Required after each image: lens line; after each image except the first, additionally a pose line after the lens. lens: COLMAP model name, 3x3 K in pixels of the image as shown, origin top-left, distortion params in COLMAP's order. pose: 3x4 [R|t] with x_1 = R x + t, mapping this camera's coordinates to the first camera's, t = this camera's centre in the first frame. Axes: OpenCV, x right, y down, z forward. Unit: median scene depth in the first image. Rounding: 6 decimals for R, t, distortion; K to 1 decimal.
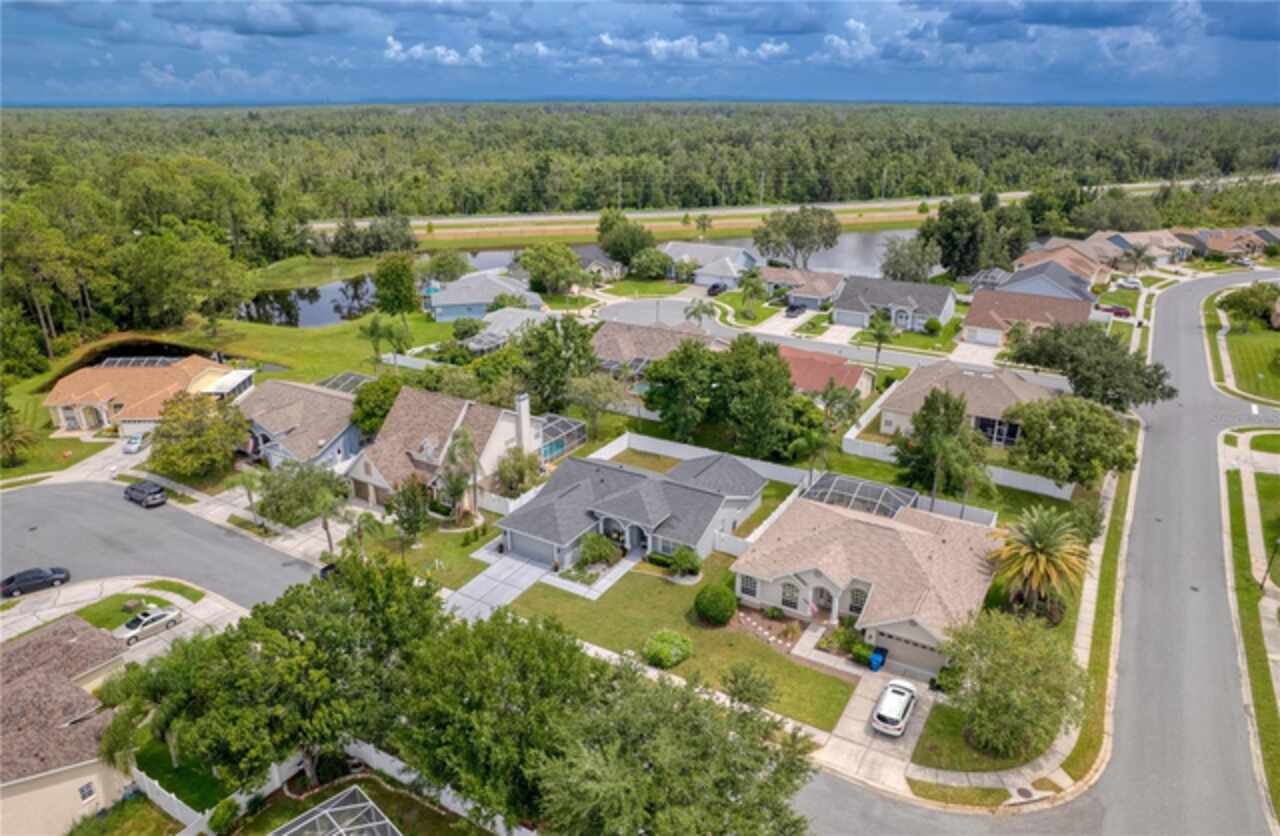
lens RADIAL K [[836.0, 0, 628.8], [0, 836.0, 418.9], [0, 0, 1]] dist [-0.032096, -0.000850]
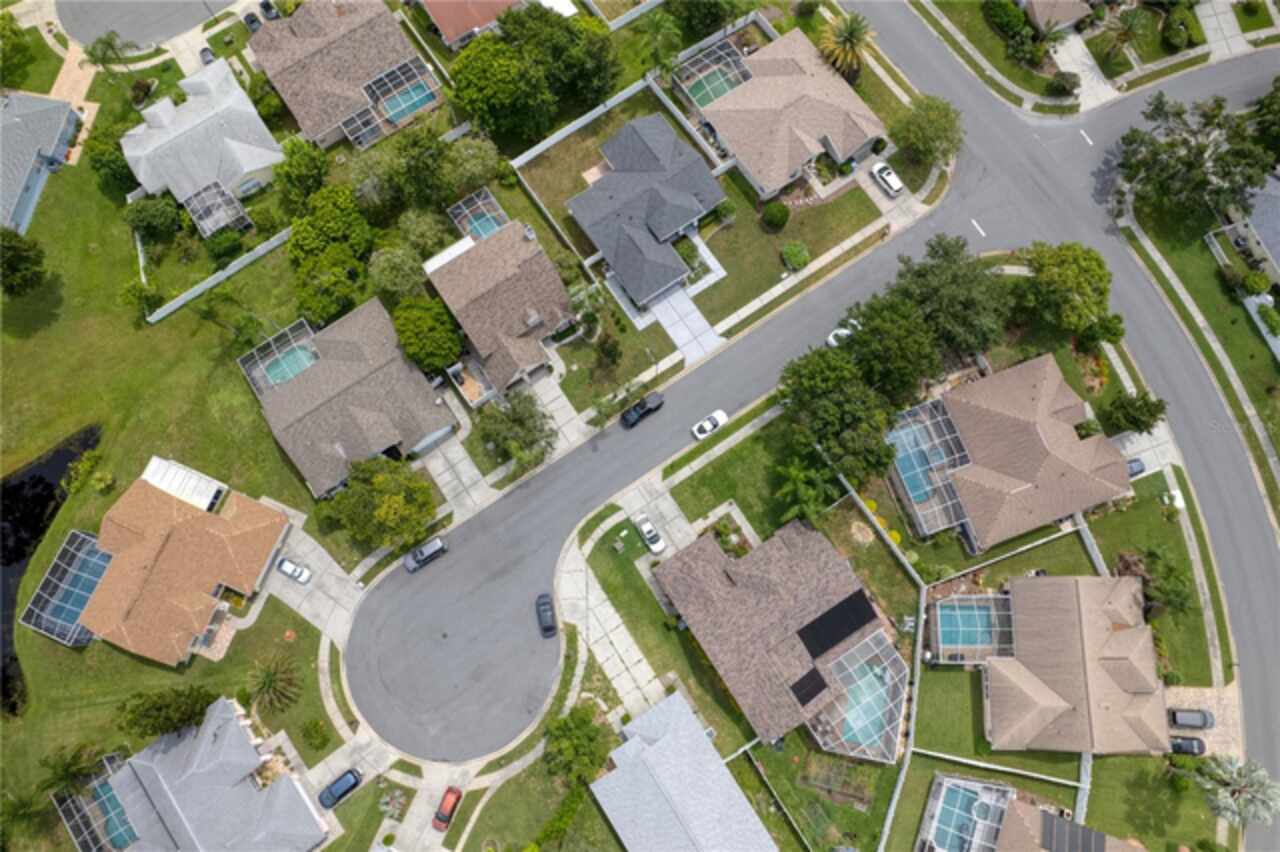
lens RADIAL K [[873.7, 0, 640.0], [0, 873.7, 426.0], [0, 0, 1]] dist [-0.056584, 0.041927]
pose [[0.407804, -0.886217, 0.219805, -0.694855], [0.351101, 0.374424, 0.858216, -1.097298], [-0.842867, -0.272810, 0.463843, 0.291530]]
